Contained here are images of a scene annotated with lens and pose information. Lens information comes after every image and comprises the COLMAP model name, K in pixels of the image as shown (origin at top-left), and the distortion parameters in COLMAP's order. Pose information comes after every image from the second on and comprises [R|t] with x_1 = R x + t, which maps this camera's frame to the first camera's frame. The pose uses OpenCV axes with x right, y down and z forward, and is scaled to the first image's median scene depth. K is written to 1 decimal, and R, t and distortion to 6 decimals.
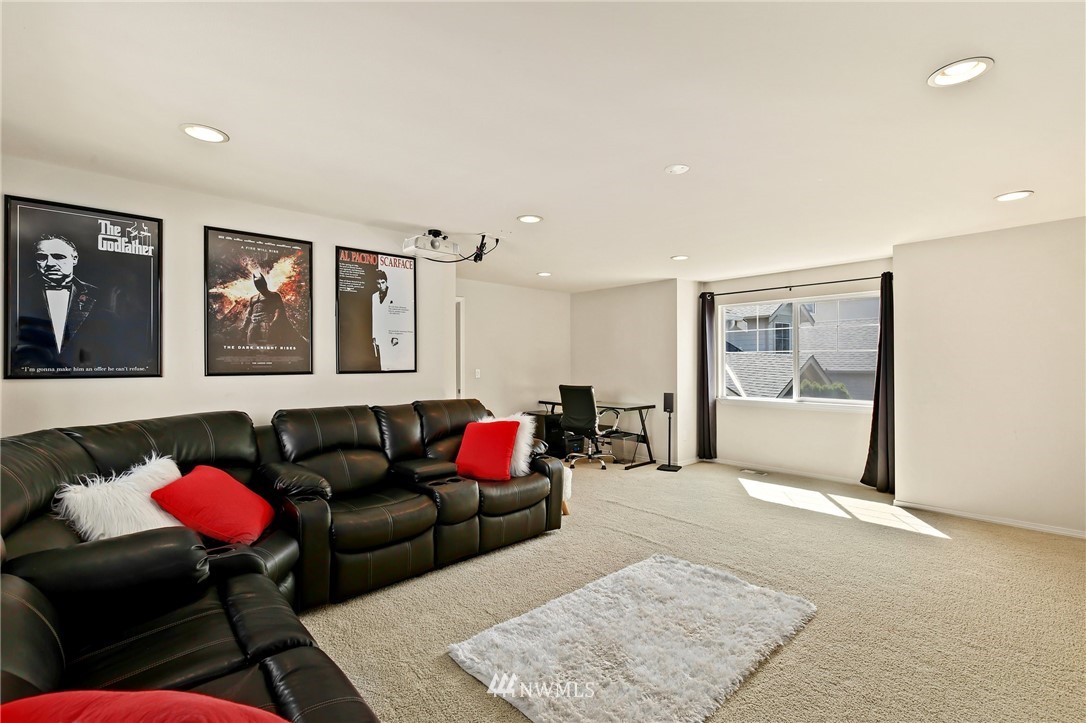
lens RADIAL K [[499.9, 0, 543.0], [0, 499.9, 369.0], [0, 0, 1]] dist [0.002428, -0.000128]
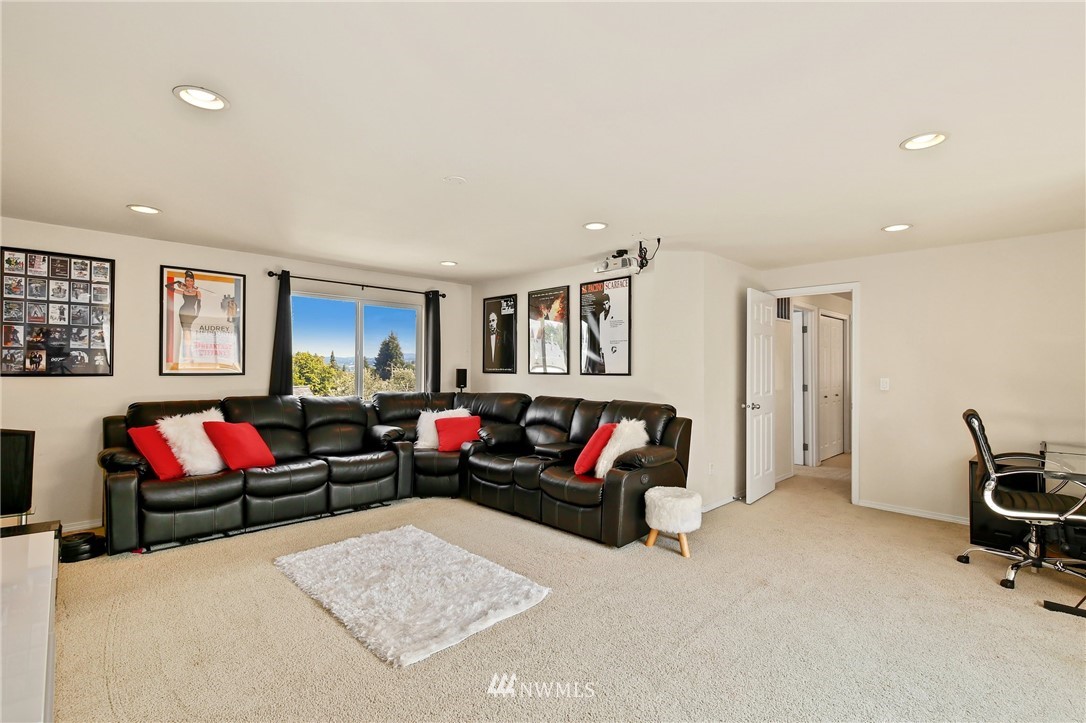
lens RADIAL K [[499.9, 0, 543.0], [0, 499.9, 369.0], [0, 0, 1]] dist [0.002428, -0.000128]
pose [[0.024895, 0.003287, -0.999685, 0.959878], [-0.019353, 0.999809, 0.002805, -0.008634], [0.999503, 0.019277, 0.024954, 0.841454]]
